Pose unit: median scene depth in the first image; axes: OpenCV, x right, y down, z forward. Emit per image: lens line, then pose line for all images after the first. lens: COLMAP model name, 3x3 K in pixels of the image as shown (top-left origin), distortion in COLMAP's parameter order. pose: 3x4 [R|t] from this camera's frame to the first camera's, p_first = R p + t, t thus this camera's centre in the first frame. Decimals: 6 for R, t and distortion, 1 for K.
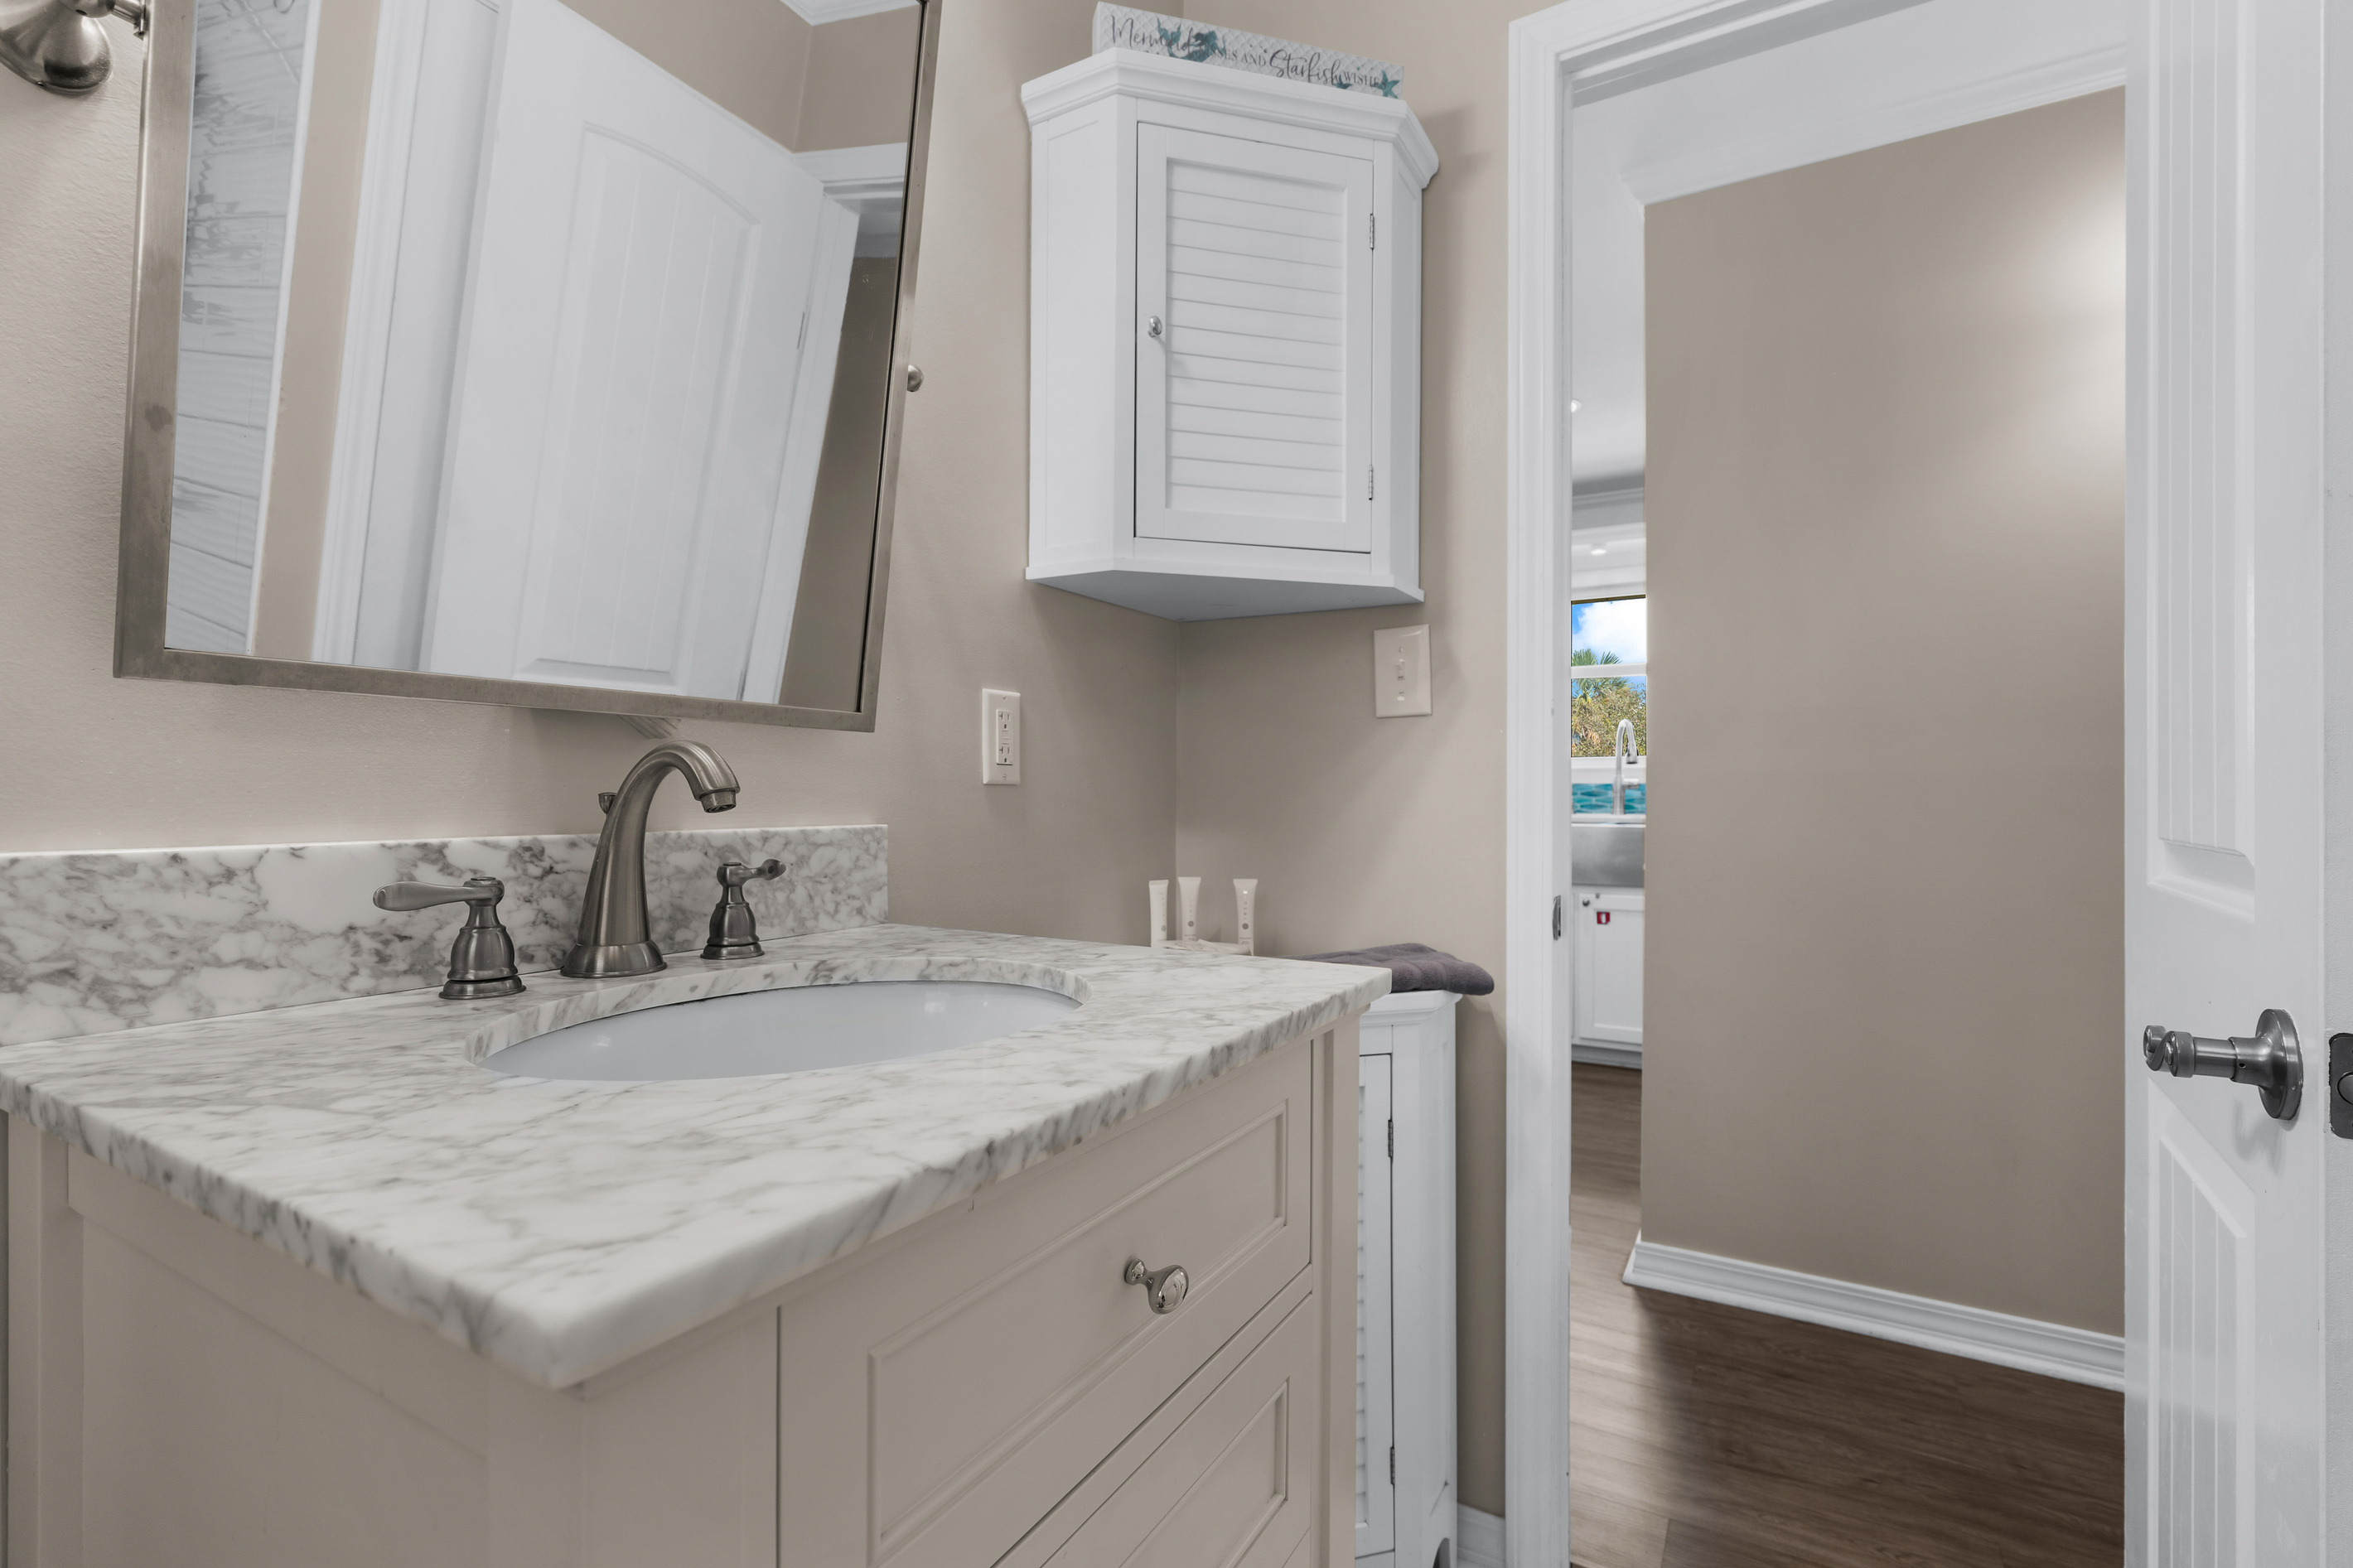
lens RADIAL K [[1067.0, 0, 1165.1], [0, 1067.0, 787.7], [0, 0, 1]] dist [-0.004881, 0.001744]
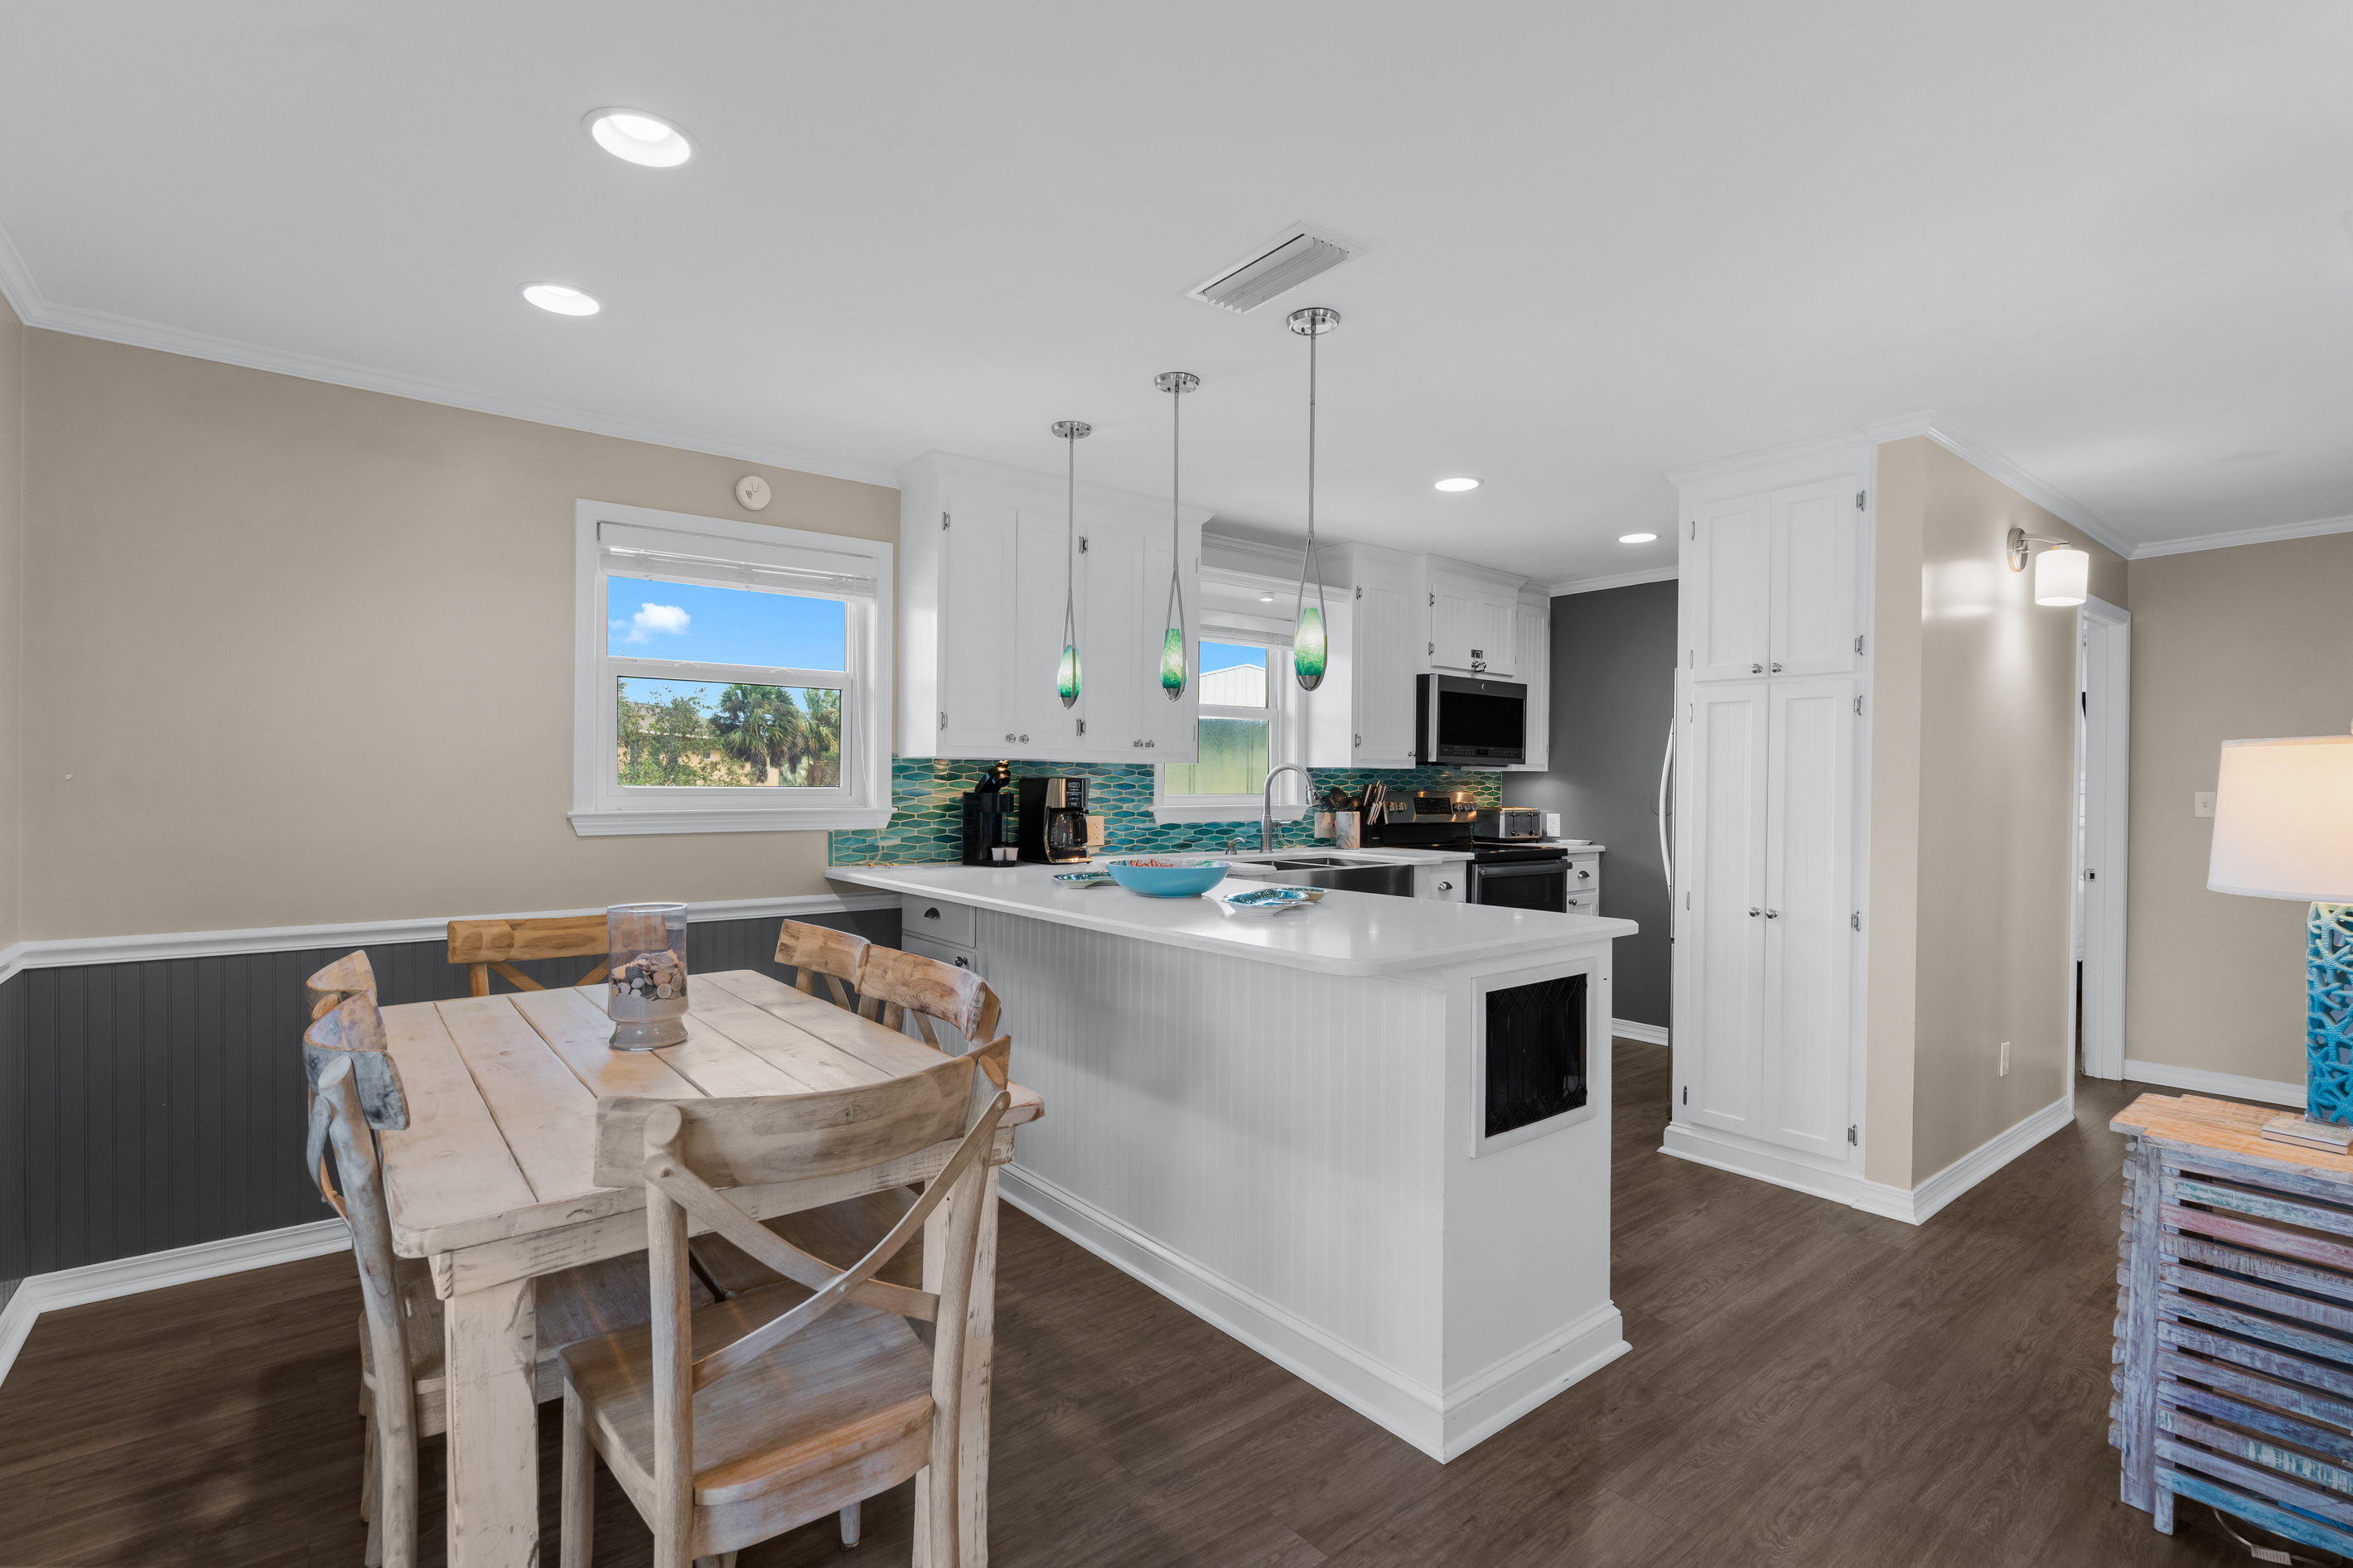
lens RADIAL K [[1086.0, 0, 1161.2], [0, 1086.0, 784.9], [0, 0, 1]] dist [-0.001058, 0.001100]
pose [[0.364036, -0.005656, 0.931368, -2.315577], [-0.009884, 0.999902, 0.009935, -0.193862], [-0.931332, -0.012822, 0.363945, 2.682946]]
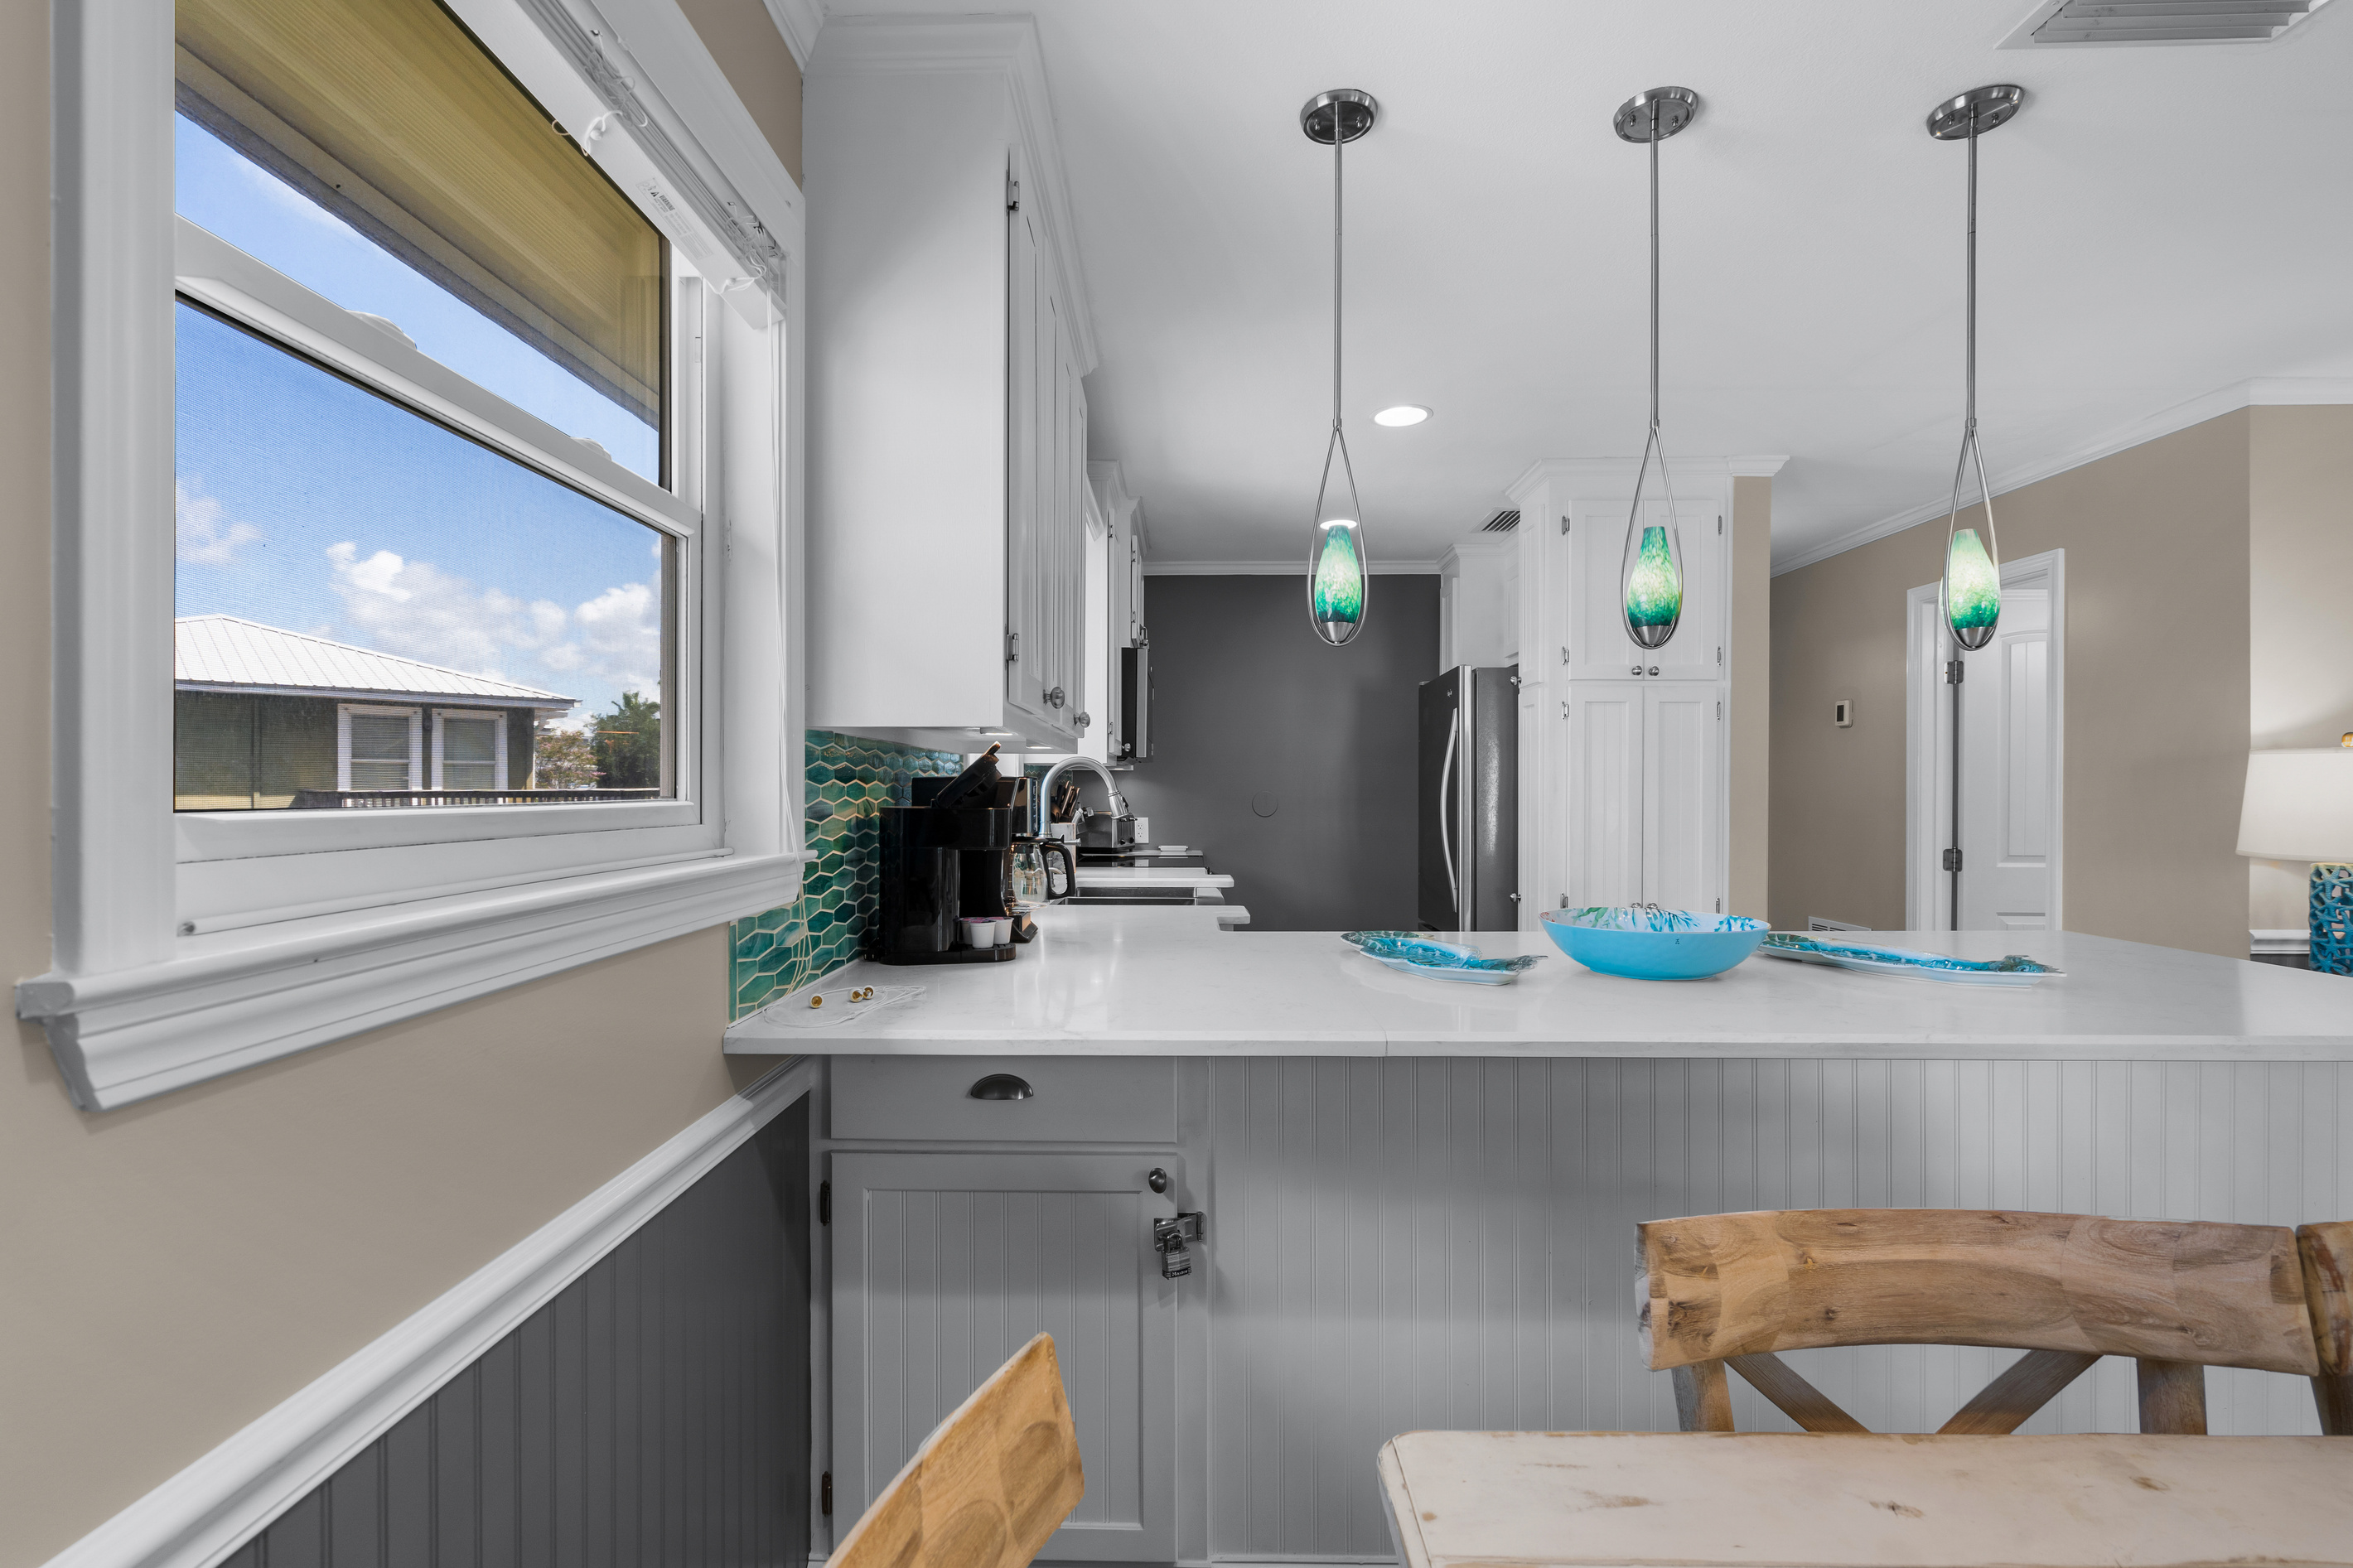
lens RADIAL K [[1071.7, 0, 1166.4], [0, 1071.7, 793.4], [0, 0, 1]] dist [-0.004565, 0.002438]
pose [[-0.490712, -0.011116, 0.871251, -0.933949], [-0.007854, 0.999934, 0.008334, -0.168935], [-0.871286, -0.002753, -0.490767, 4.876789]]
